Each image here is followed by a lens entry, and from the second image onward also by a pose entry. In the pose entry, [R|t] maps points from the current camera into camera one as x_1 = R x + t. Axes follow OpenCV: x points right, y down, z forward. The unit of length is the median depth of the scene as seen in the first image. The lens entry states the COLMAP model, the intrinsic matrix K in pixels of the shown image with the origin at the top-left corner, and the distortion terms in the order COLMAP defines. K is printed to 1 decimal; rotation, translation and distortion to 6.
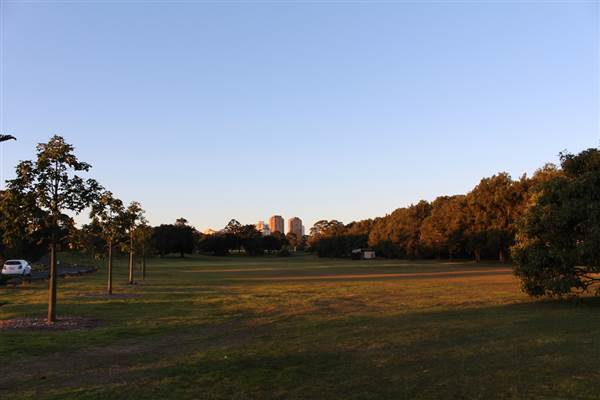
lens RADIAL K [[500.6, 0, 298.0], [0, 500.6, 199.3], [0, 0, 1]] dist [-0.149976, 0.128407]
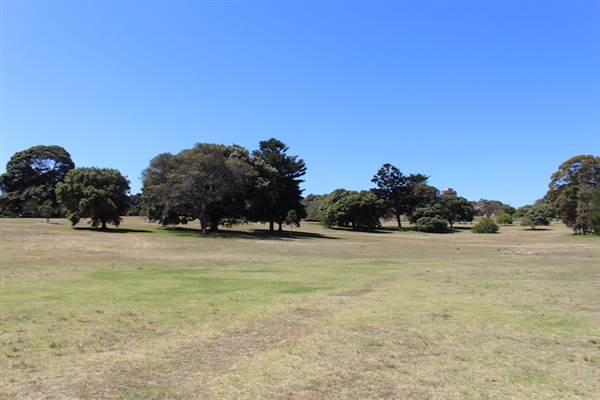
lens RADIAL K [[500.6, 0, 298.0], [0, 500.6, 199.3], [0, 0, 1]] dist [-0.149976, 0.128407]
pose [[0.960073, -0.000915, -0.279747, -0.089778], [0.013931, 0.998910, 0.044543, 0.066602], [0.279401, -0.046662, 0.959040, 0.566094]]
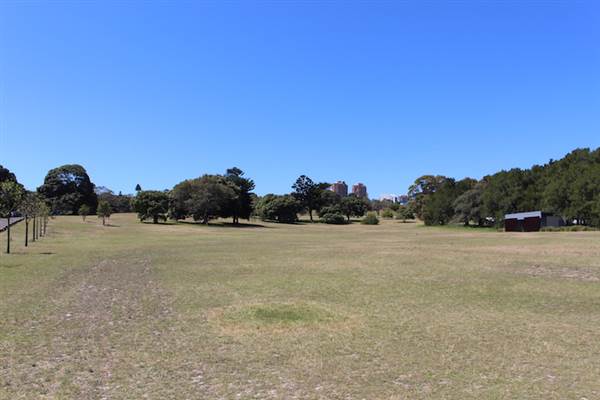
lens RADIAL K [[500.6, 0, 298.0], [0, 500.6, 199.3], [0, 0, 1]] dist [-0.149976, 0.128407]
pose [[0.993289, 0.007812, -0.115395, -0.061126], [-0.000545, 0.998022, 0.062867, 0.035800], [0.115658, -0.062382, 0.991328, 0.296475]]
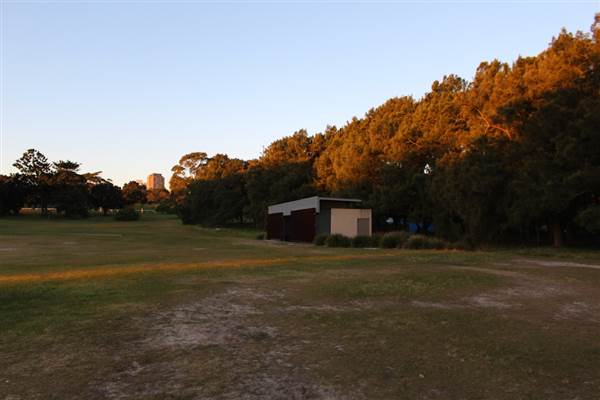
lens RADIAL K [[500.6, 0, 298.0], [0, 500.6, 199.3], [0, 0, 1]] dist [-0.149976, 0.128407]
pose [[0.974580, 0.030451, 0.221961, 0.043709], [-0.045562, 0.996955, 0.063279, 0.060207], [-0.219359, -0.071784, 0.973000, 0.539800]]
